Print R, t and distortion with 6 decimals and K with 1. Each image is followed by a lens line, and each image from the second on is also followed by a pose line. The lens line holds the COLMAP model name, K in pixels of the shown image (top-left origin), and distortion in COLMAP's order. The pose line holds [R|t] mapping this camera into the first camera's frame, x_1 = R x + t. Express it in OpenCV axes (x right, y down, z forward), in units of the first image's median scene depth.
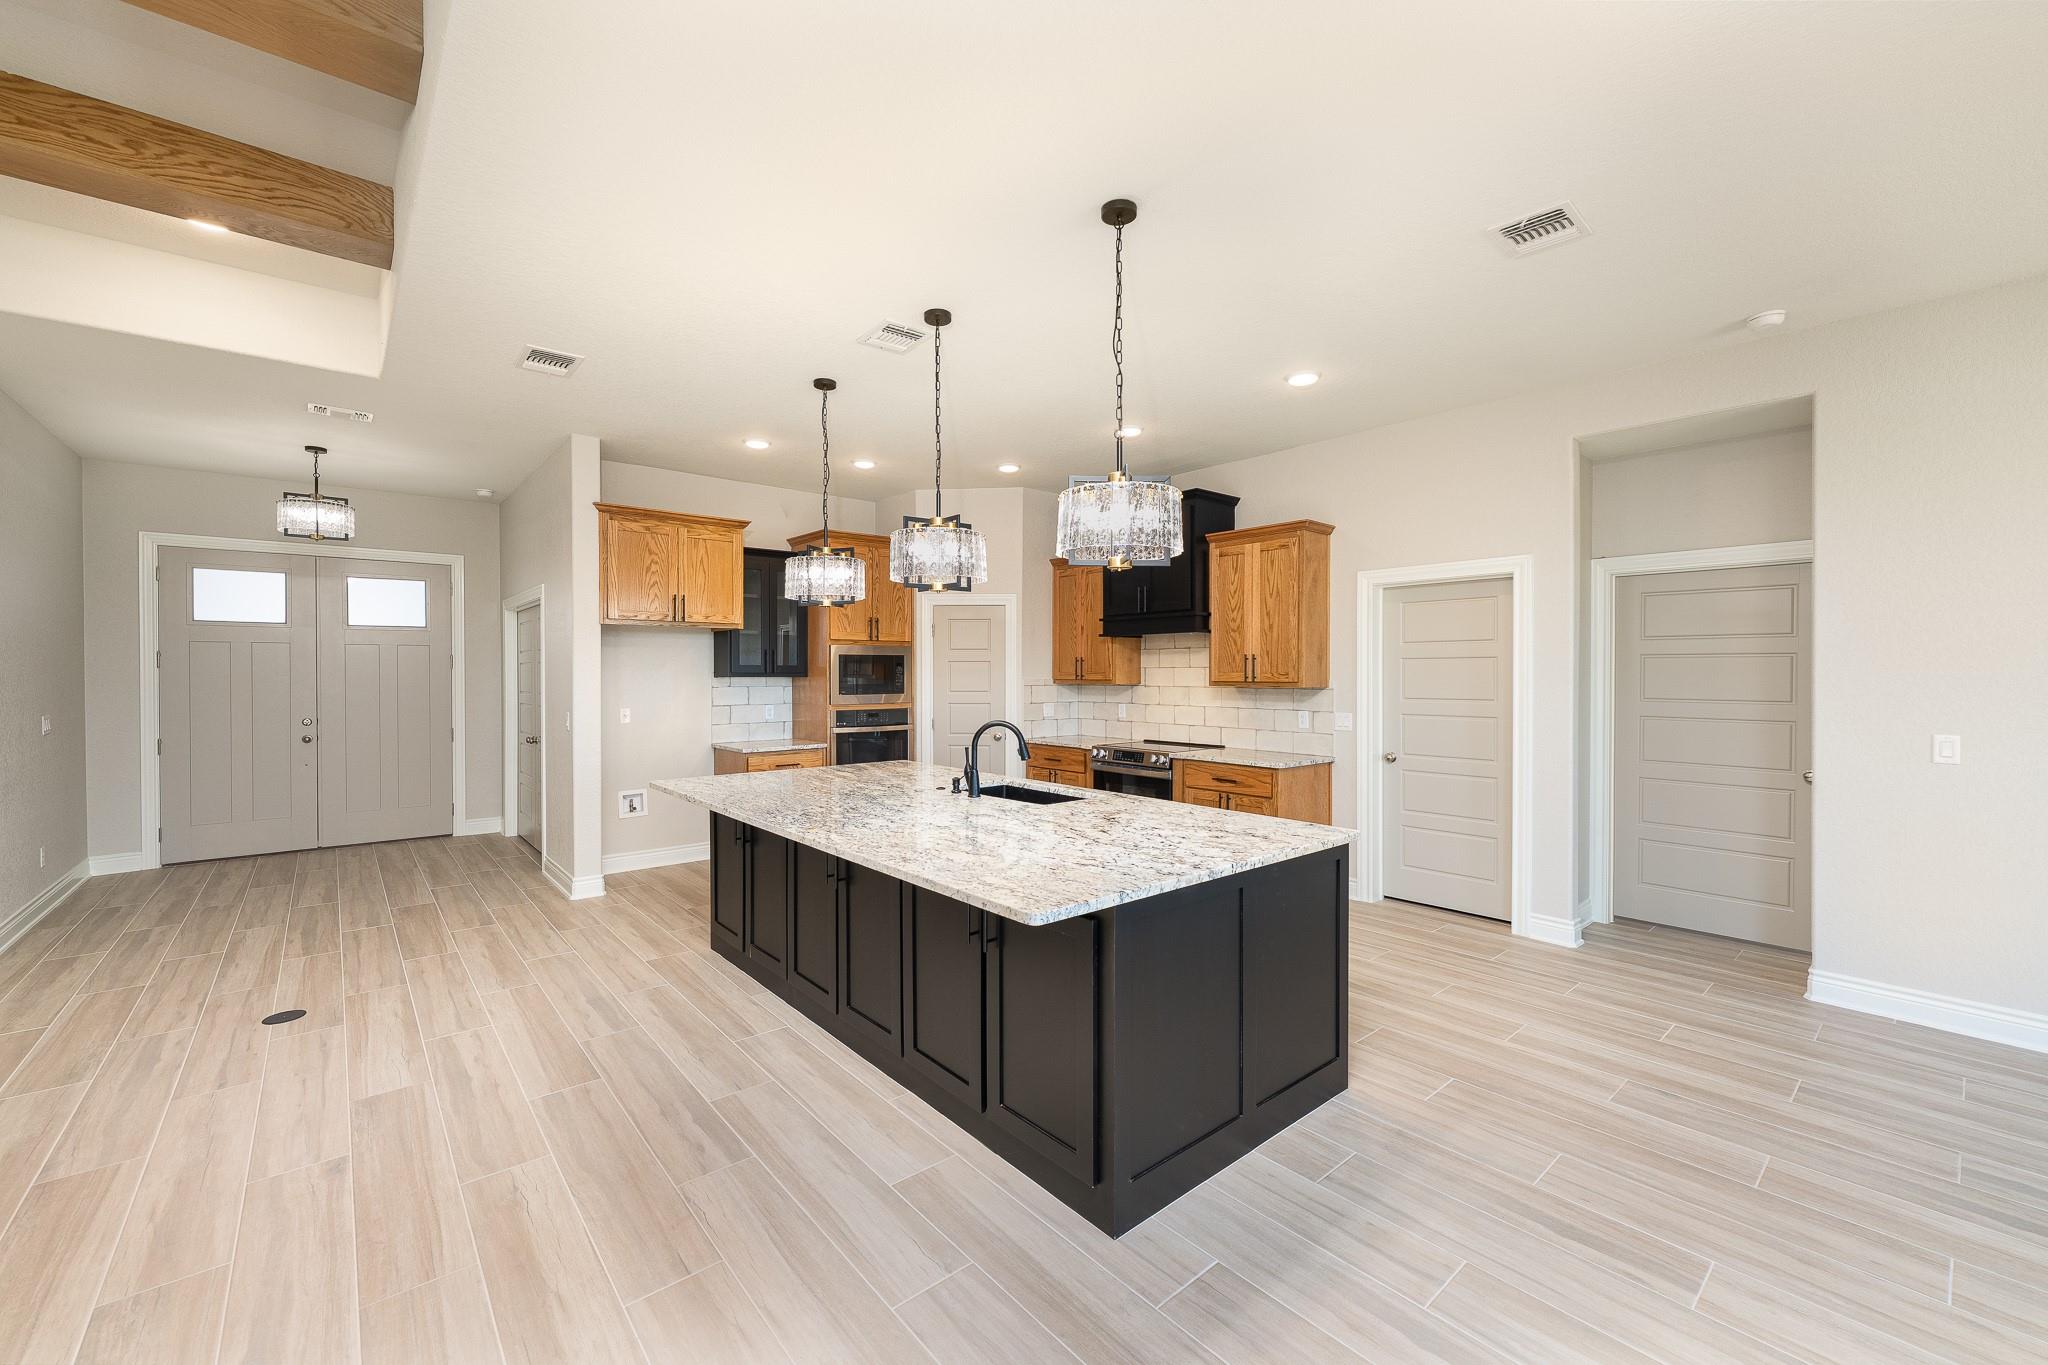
lens RADIAL K [[820.6, 0, 1023.6], [0, 820.6, 676.9], [0, 0, 1]] dist [0.000015, -0.000907]
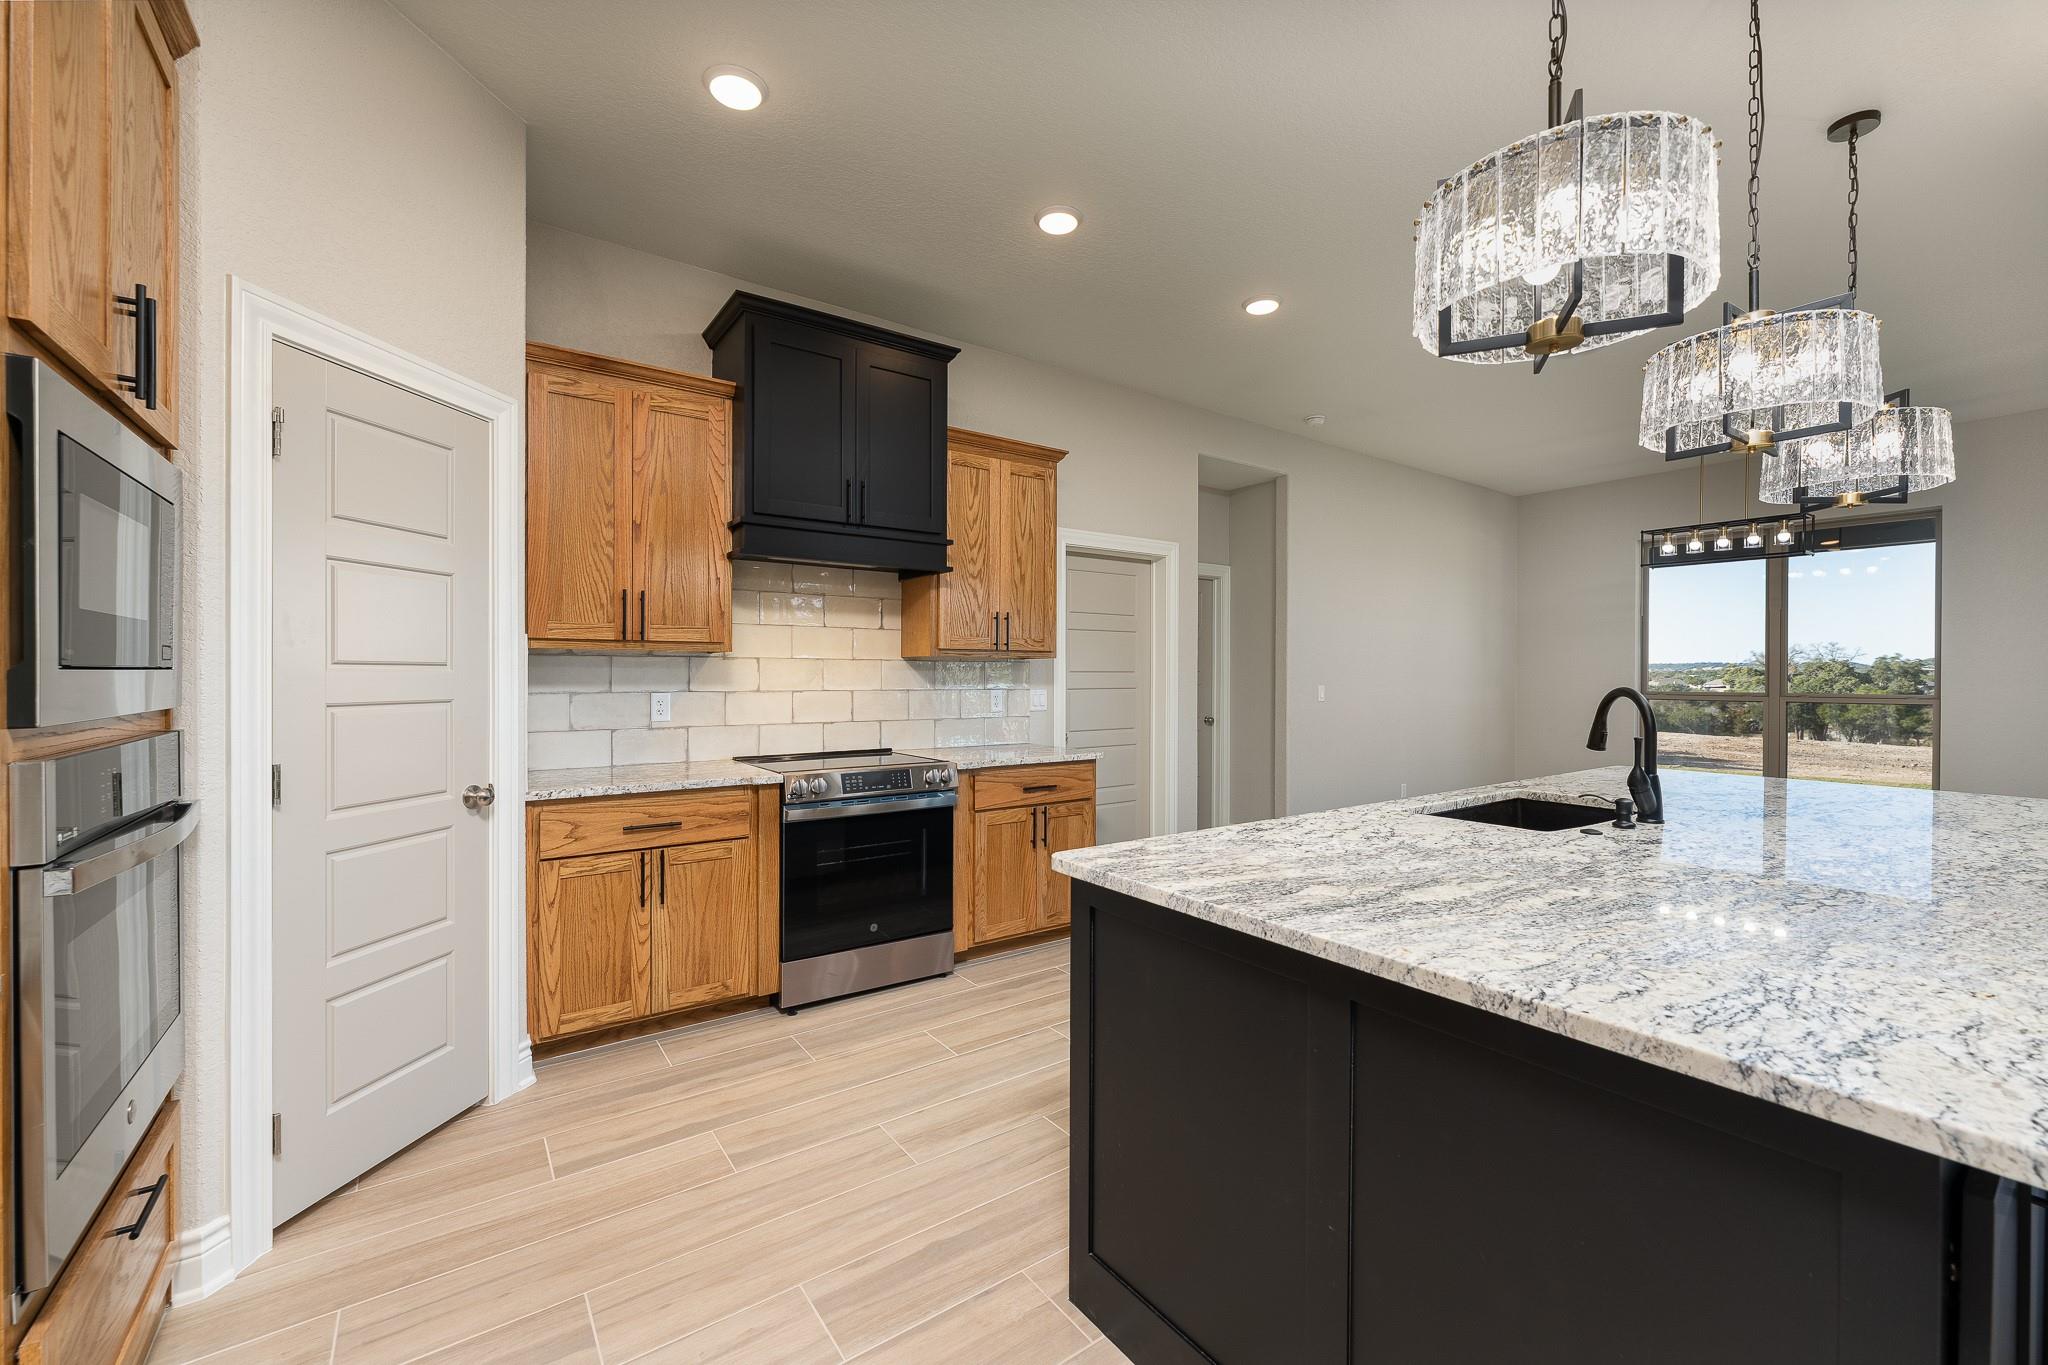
lens RADIAL K [[820.6, 0, 1023.6], [0, 820.6, 676.9], [0, 0, 1]] dist [0.000015, -0.000907]
pose [[0.083050, -0.001028, 0.996545, -0.404520], [0.003369, 0.999994, 0.000751, 0.026450], [-0.996540, 0.003295, 0.083053, 0.843304]]
